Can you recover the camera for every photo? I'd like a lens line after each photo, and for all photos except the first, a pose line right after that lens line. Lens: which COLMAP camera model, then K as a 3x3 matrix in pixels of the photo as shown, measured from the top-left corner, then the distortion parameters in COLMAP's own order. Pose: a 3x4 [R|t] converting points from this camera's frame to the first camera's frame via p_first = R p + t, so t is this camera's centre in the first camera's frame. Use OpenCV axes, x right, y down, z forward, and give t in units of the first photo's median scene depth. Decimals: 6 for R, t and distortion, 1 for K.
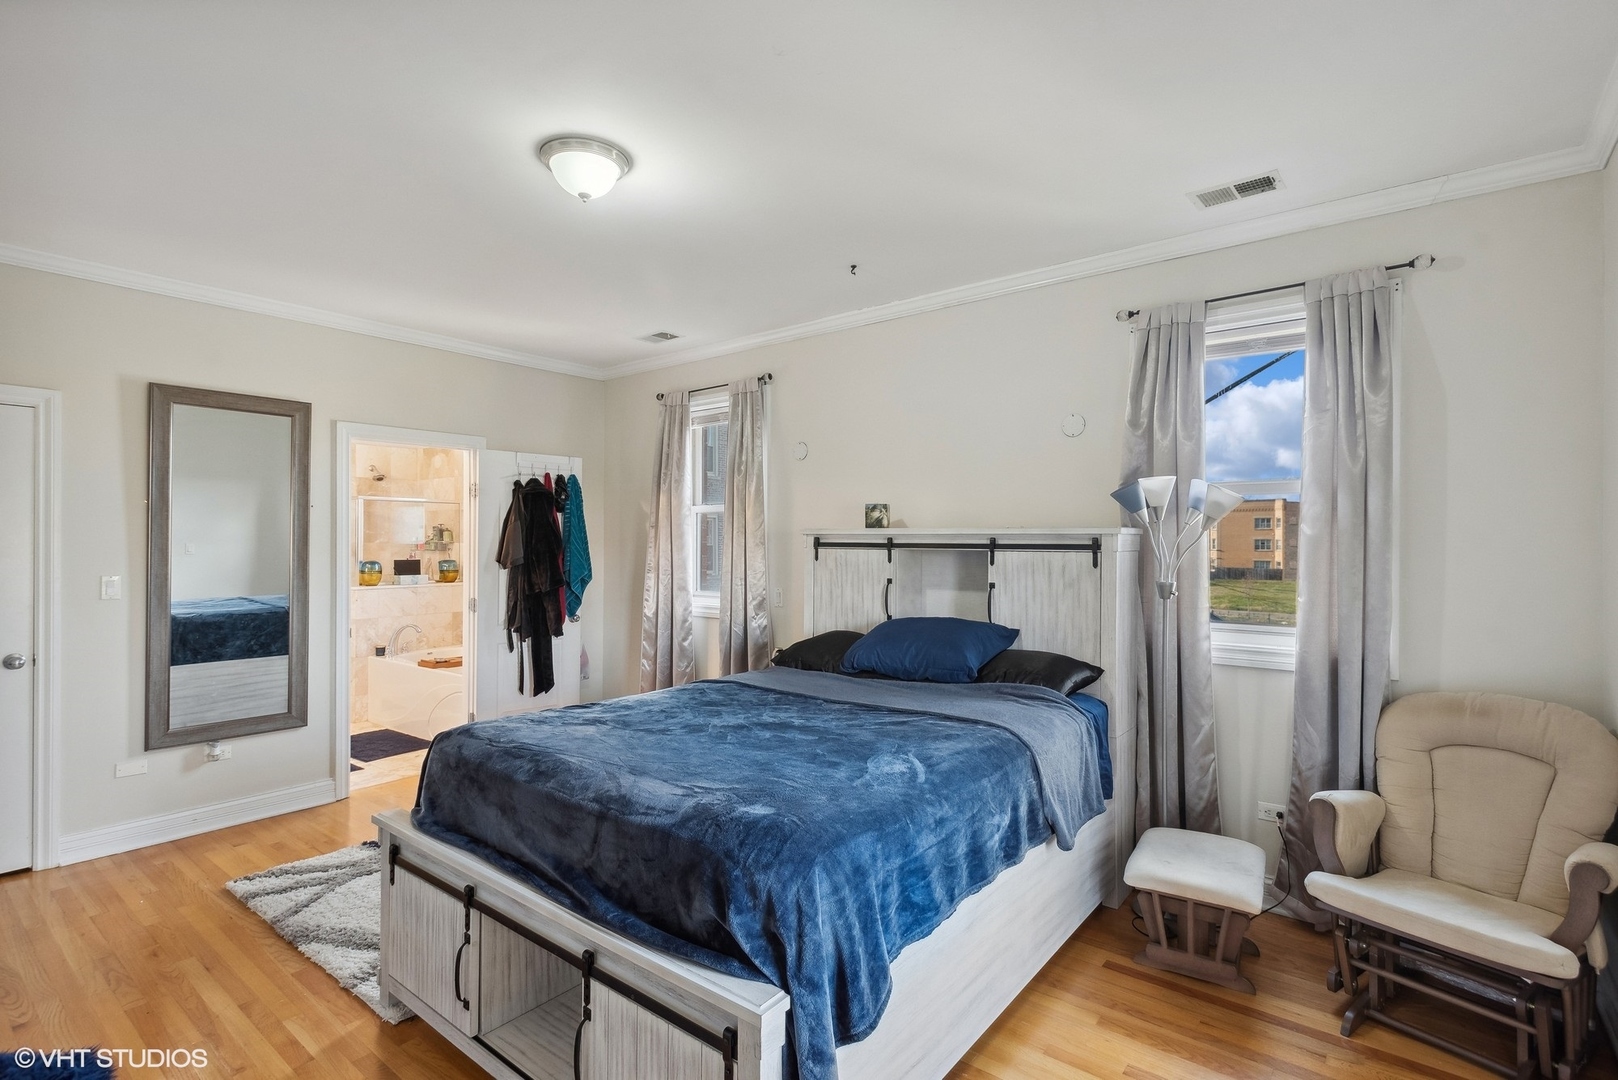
lens RADIAL K [[784.9, 0, 806.3], [0, 784.9, 540.4], [0, 0, 1]] dist [0.013427, -0.001915]
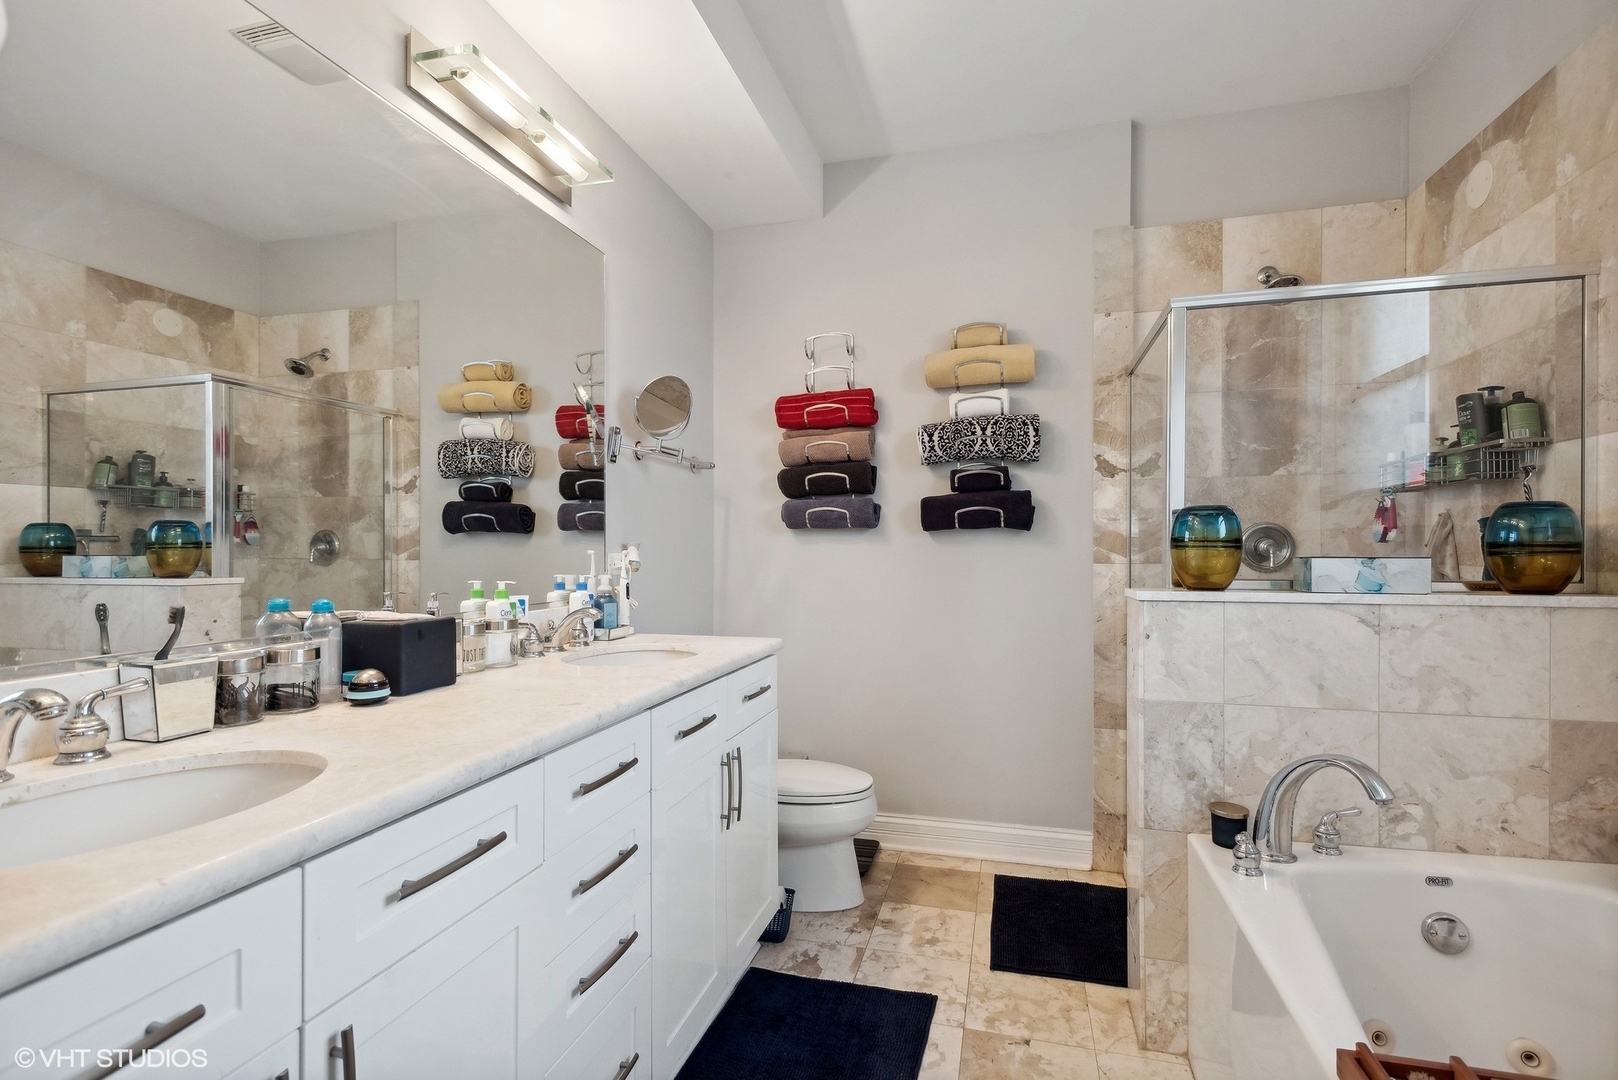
lens RADIAL K [[784.9, 0, 804.3], [0, 784.9, 543.7], [0, 0, 1]] dist [0.013427, -0.001915]
pose [[0.403785, -0.002653, -0.914850, -0.341214], [0.000813, 0.999996, -0.002541, 0.040697], [0.914854, 0.000282, 0.403786, 0.740444]]
